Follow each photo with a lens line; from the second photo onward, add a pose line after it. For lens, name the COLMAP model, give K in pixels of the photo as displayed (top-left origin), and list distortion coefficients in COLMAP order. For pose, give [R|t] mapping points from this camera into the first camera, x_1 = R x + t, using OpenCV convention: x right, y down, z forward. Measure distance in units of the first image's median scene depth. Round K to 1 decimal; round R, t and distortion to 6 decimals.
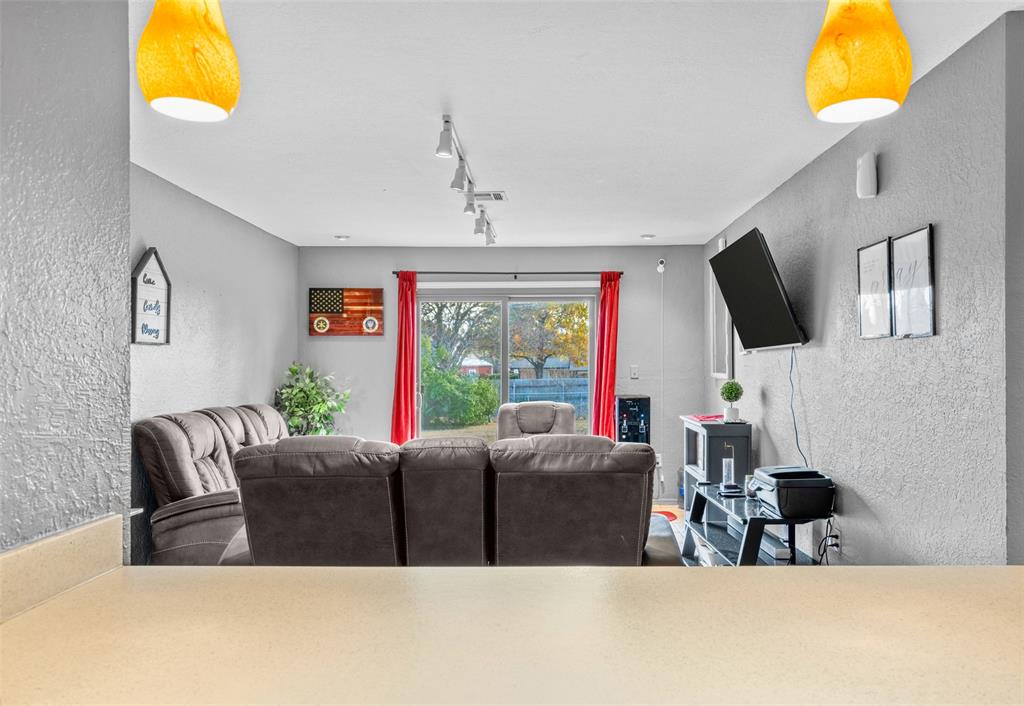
lens RADIAL K [[741.3, 0, 517.6], [0, 741.3, 365.7], [0, 0, 1]] dist [0.004447, -0.000302]
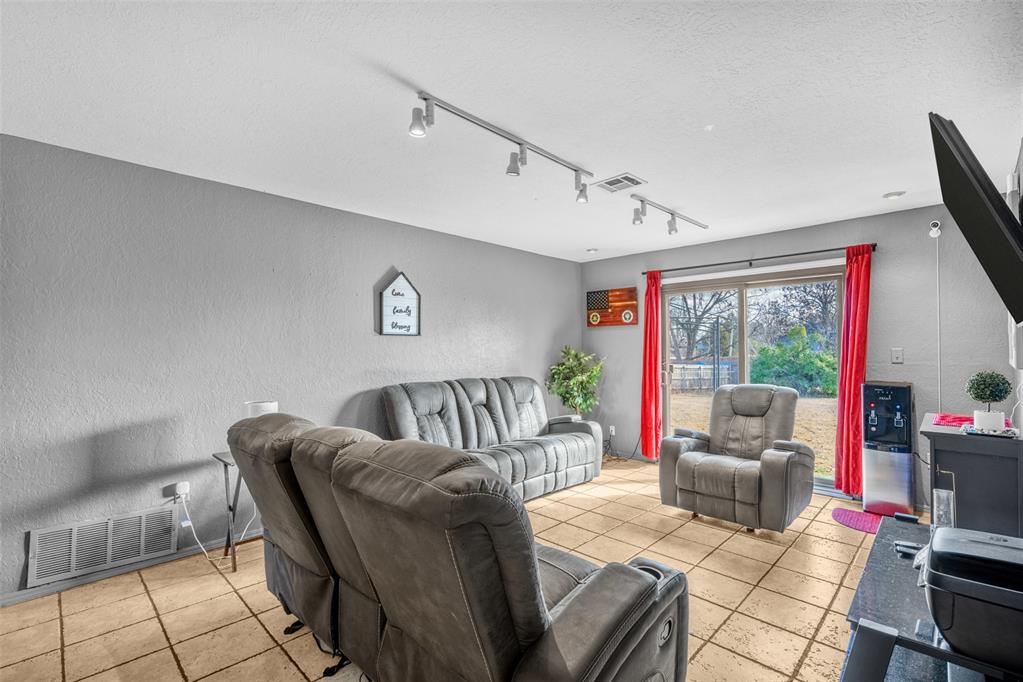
lens RADIAL K [[453.2, 0, 518.8], [0, 453.2, 339.9], [0, 0, 1]] dist [-0.000304, -0.000264]
pose [[0.736111, -0.015019, -0.676694, 0.191512], [0.003461, 0.999824, -0.018427, -0.001440], [0.676852, 0.011222, 0.736034, 0.306070]]
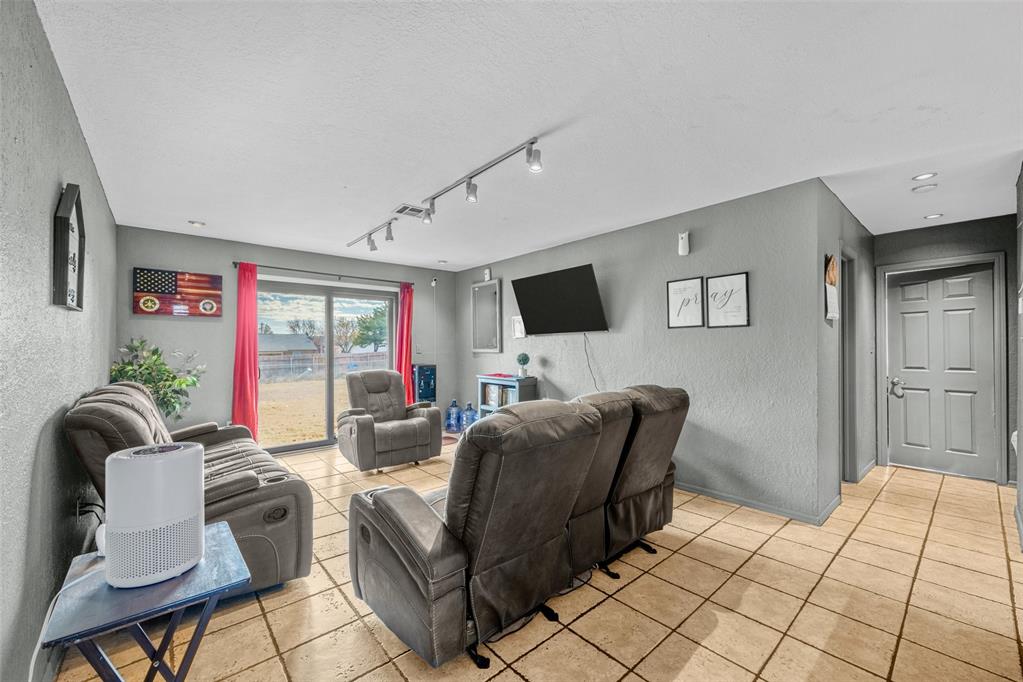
lens RADIAL K [[412.6, 0, 504.3], [0, 412.6, 348.6], [0, 0, 1]] dist [-0.000367, -0.000019]
pose [[0.745969, -0.001851, 0.665978, -0.281953], [0.001904, 0.999998, 0.000647, 0.007867], [-0.665977, 0.000786, 0.745971, 0.243956]]
